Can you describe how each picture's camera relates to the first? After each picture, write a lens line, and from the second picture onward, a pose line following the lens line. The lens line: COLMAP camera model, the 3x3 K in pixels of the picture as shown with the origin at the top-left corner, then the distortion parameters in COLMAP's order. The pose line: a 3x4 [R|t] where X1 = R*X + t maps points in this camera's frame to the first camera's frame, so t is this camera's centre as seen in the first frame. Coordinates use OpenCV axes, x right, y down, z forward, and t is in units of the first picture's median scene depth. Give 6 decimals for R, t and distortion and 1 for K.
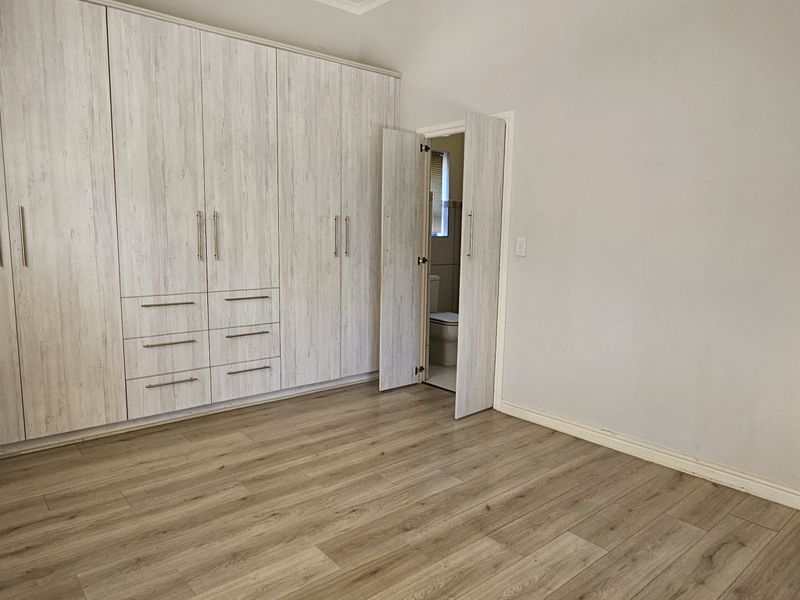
lens RADIAL K [[534.9, 0, 387.7], [0, 534.9, 302.9], [0, 0, 1]] dist [0.001455, -0.001023]
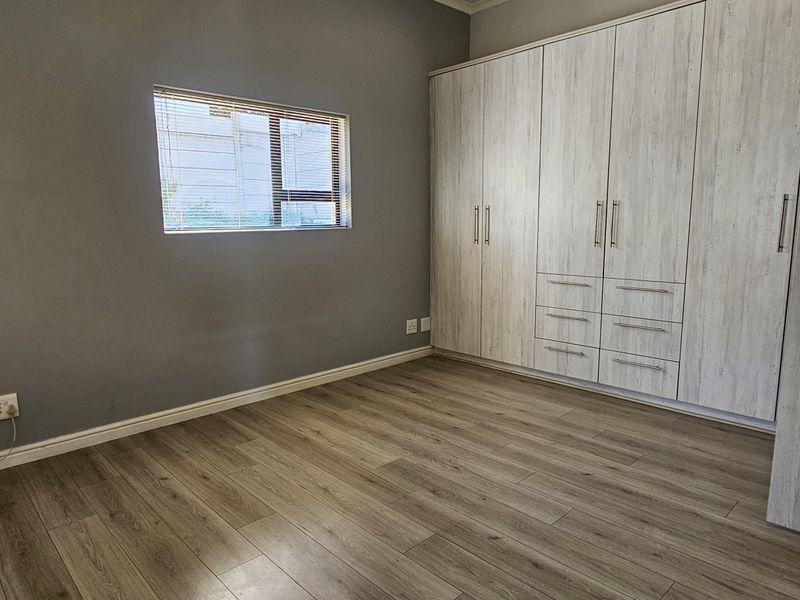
lens RADIAL K [[534.9, 0, 387.7], [0, 534.9, 302.9], [0, 0, 1]] dist [0.001455, -0.001023]
pose [[0.059213, 0.141088, -0.988225, 0.729714], [-0.119798, 0.983811, 0.133280, -0.064115], [0.991031, 0.110495, 0.075157, 0.537615]]
